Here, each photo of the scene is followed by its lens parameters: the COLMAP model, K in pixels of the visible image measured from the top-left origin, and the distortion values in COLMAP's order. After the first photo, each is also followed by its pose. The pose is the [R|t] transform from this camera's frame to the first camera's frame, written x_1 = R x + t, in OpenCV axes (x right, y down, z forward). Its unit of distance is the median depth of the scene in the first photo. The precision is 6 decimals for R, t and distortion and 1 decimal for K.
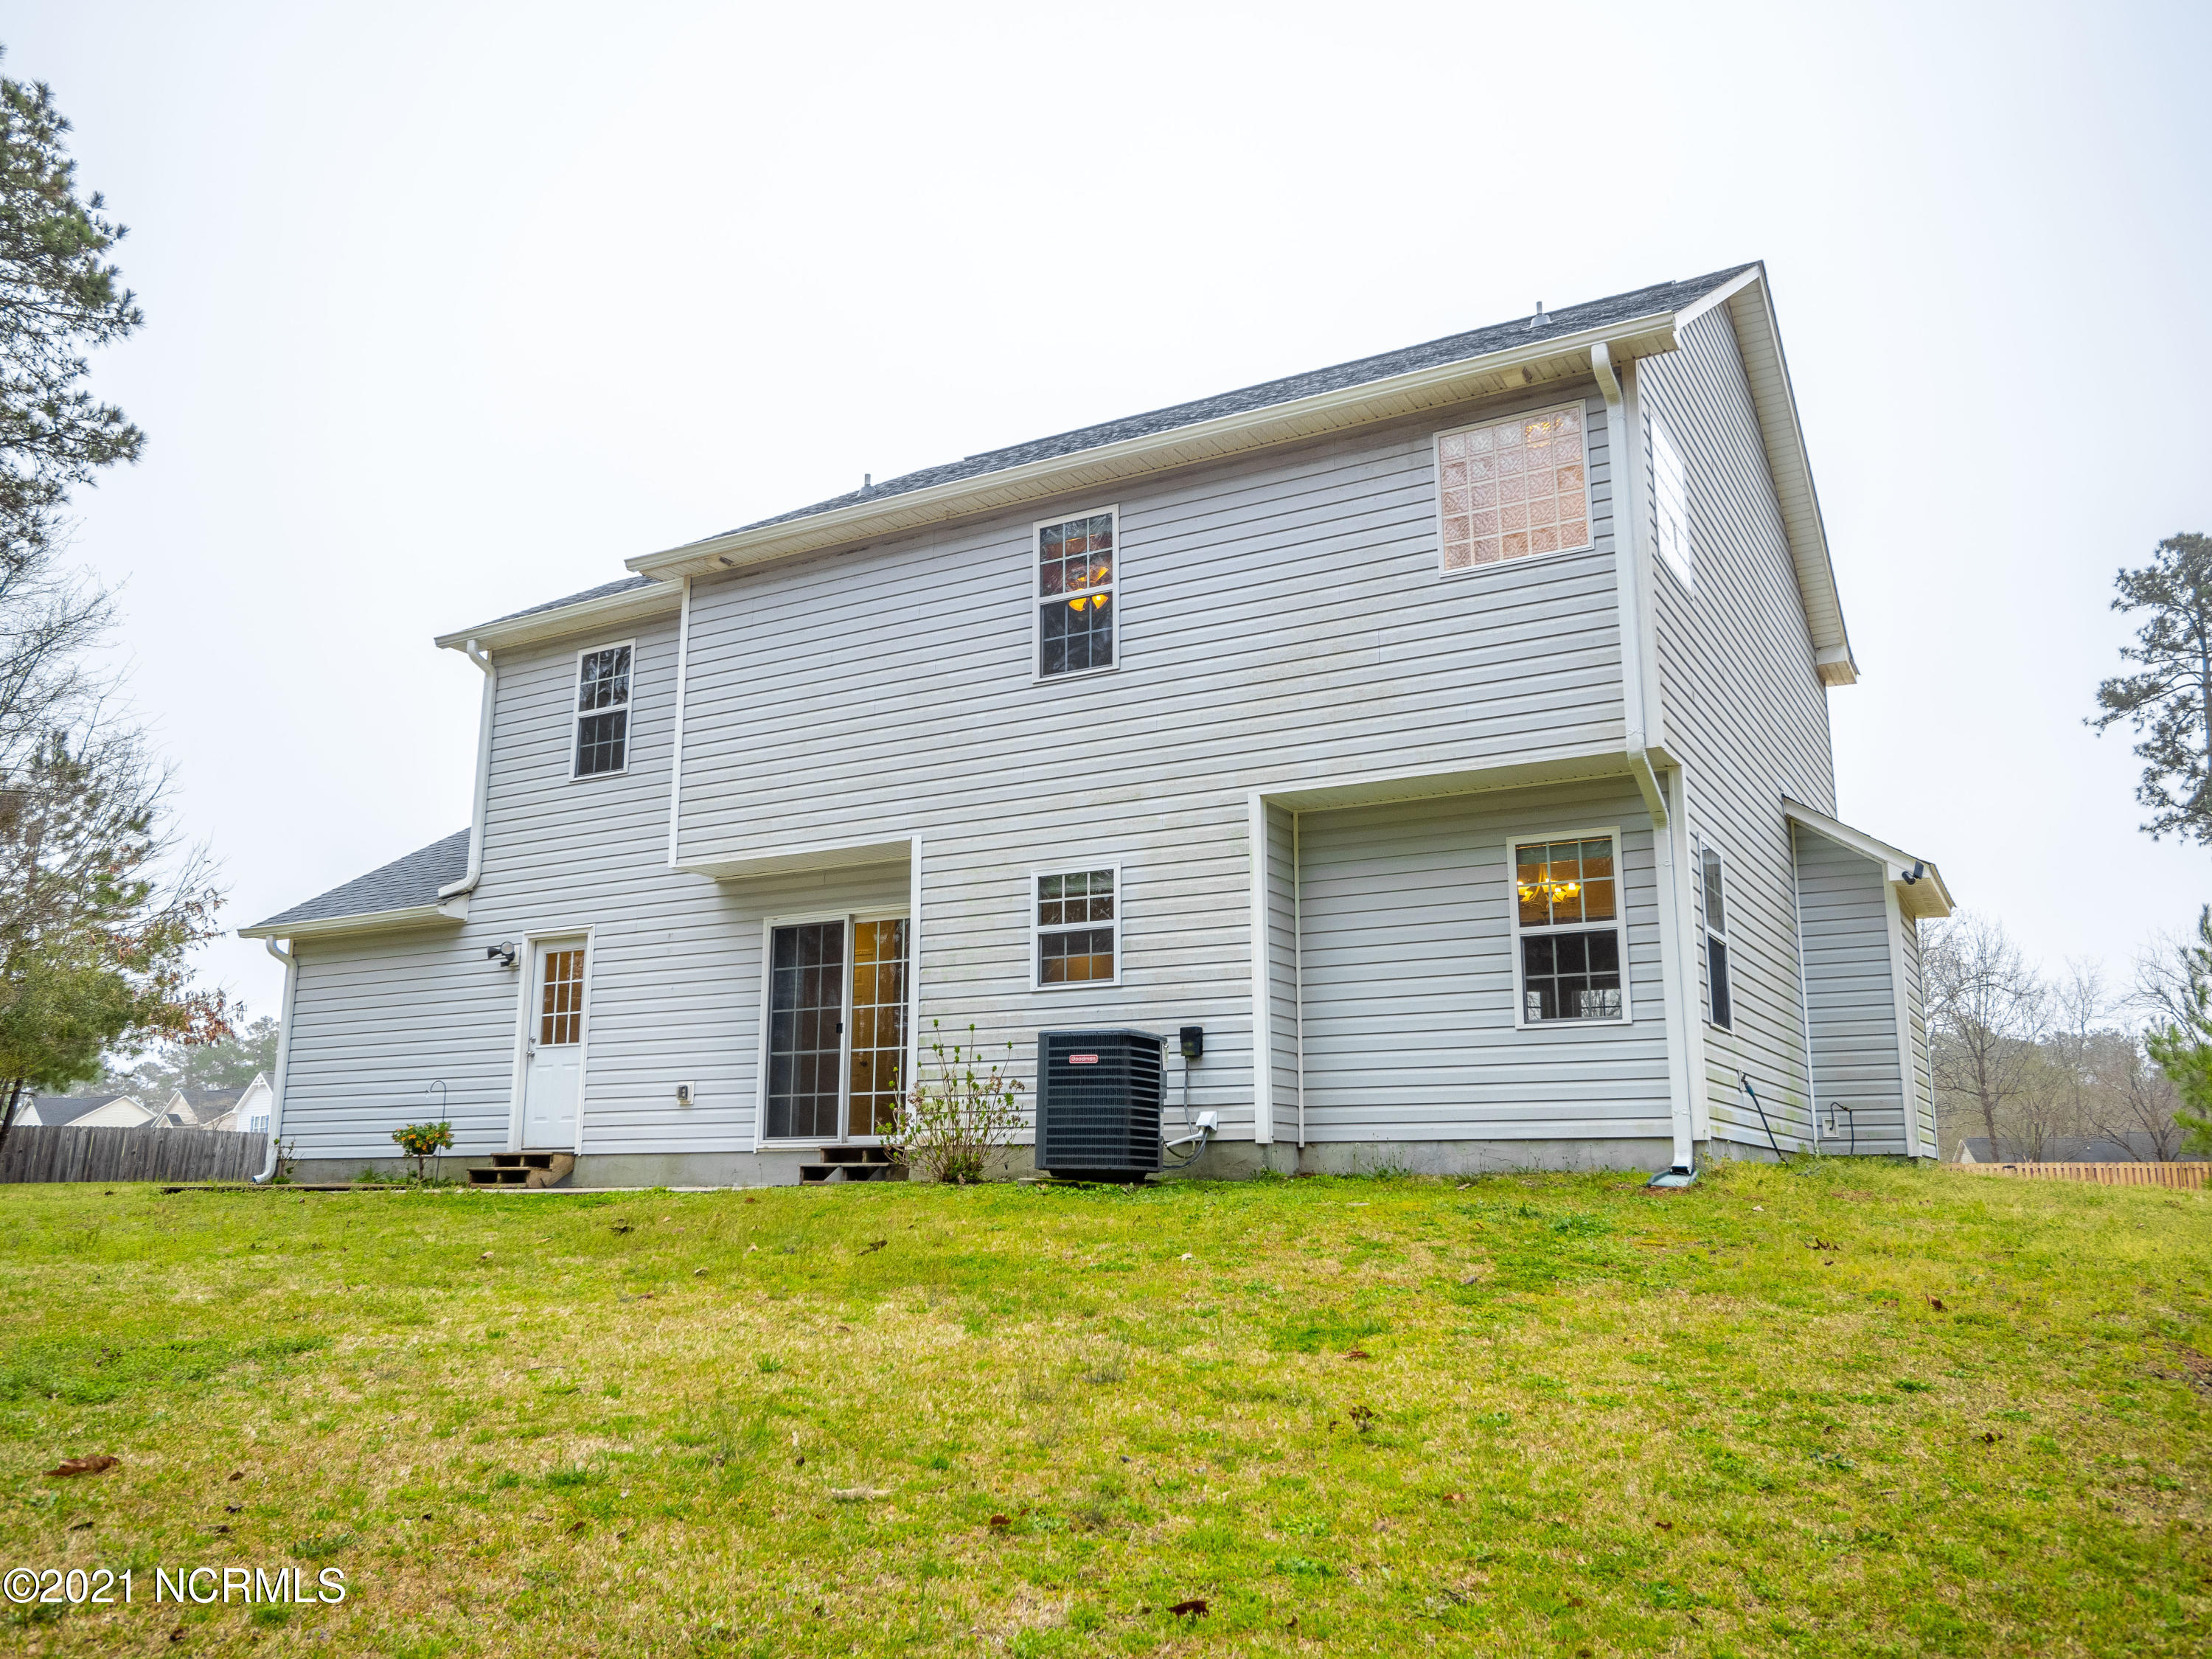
lens RADIAL K [[1774.5, 0, 1106.3], [0, 1774.5, 834.6], [0, 0, 1]] dist [-0.002119, -0.001173]
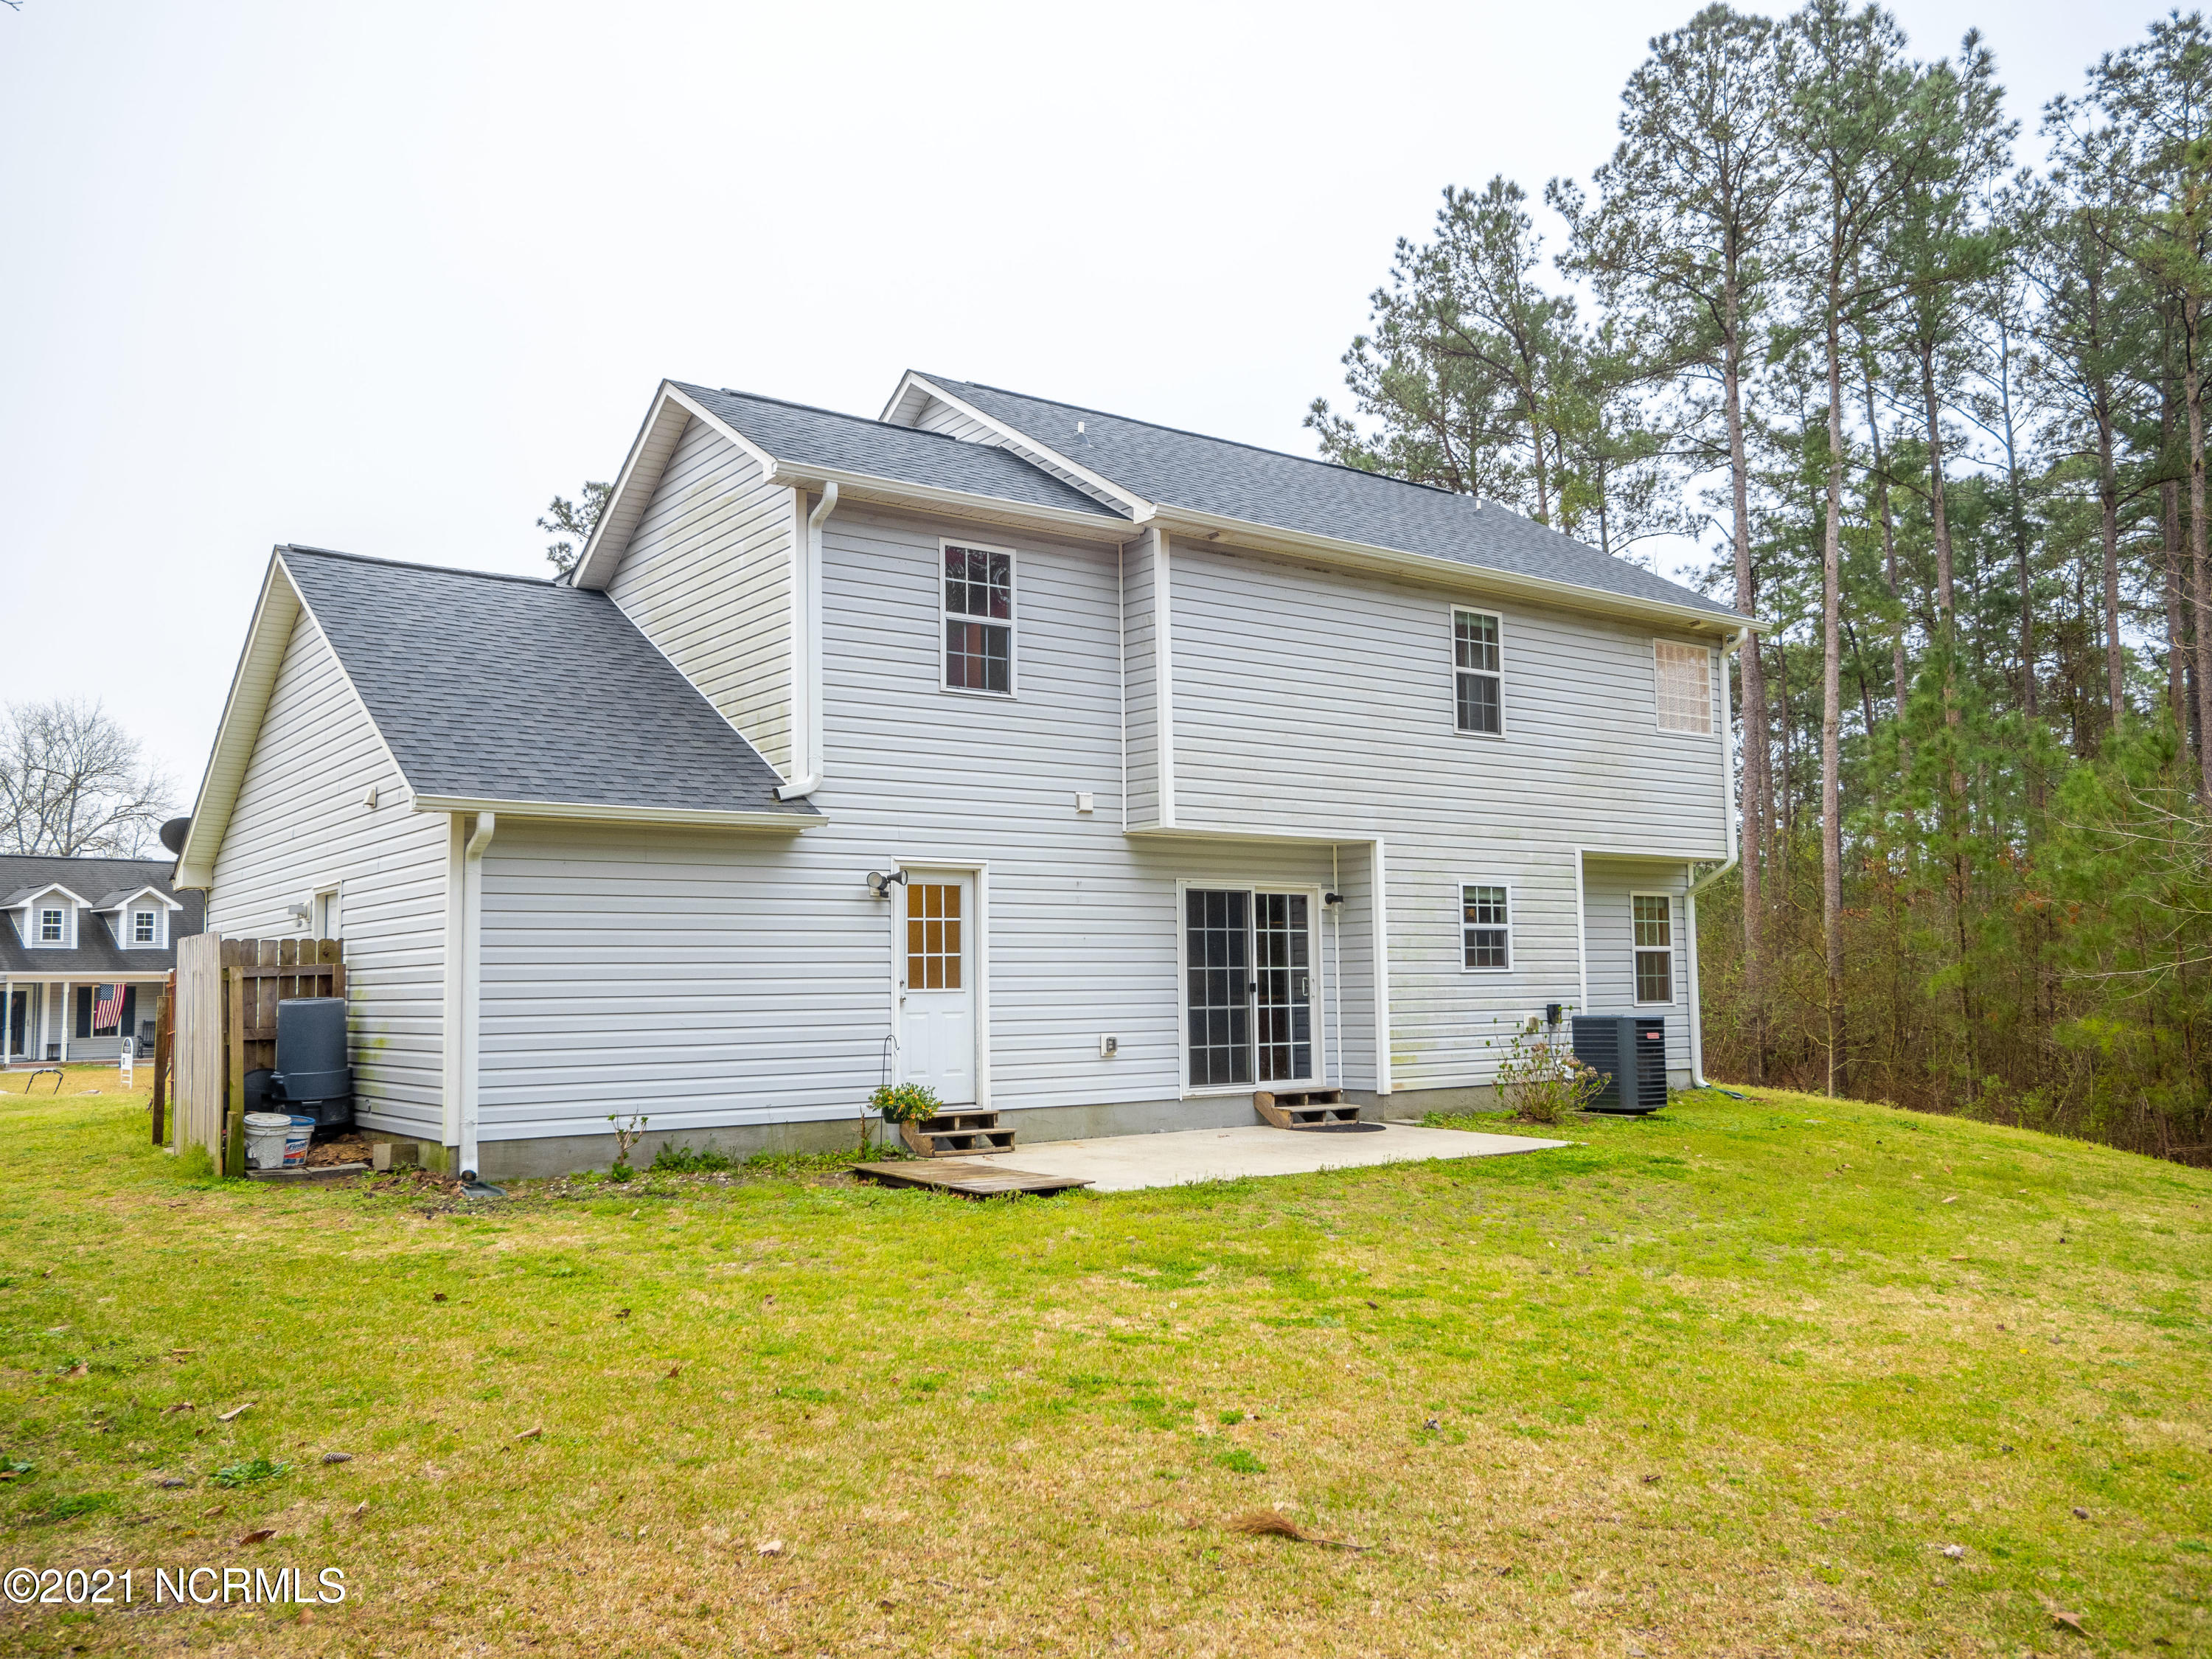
lens RADIAL K [[1774.5, 0, 1106.3], [0, 1774.5, 834.6], [0, 0, 1]] dist [-0.002119, -0.001173]
pose [[0.398613, 0.071028, 0.914365, -1.207824], [-0.174985, 0.984571, -0.000198, 0.029502], [-0.900271, -0.159921, 0.404891, 0.633000]]
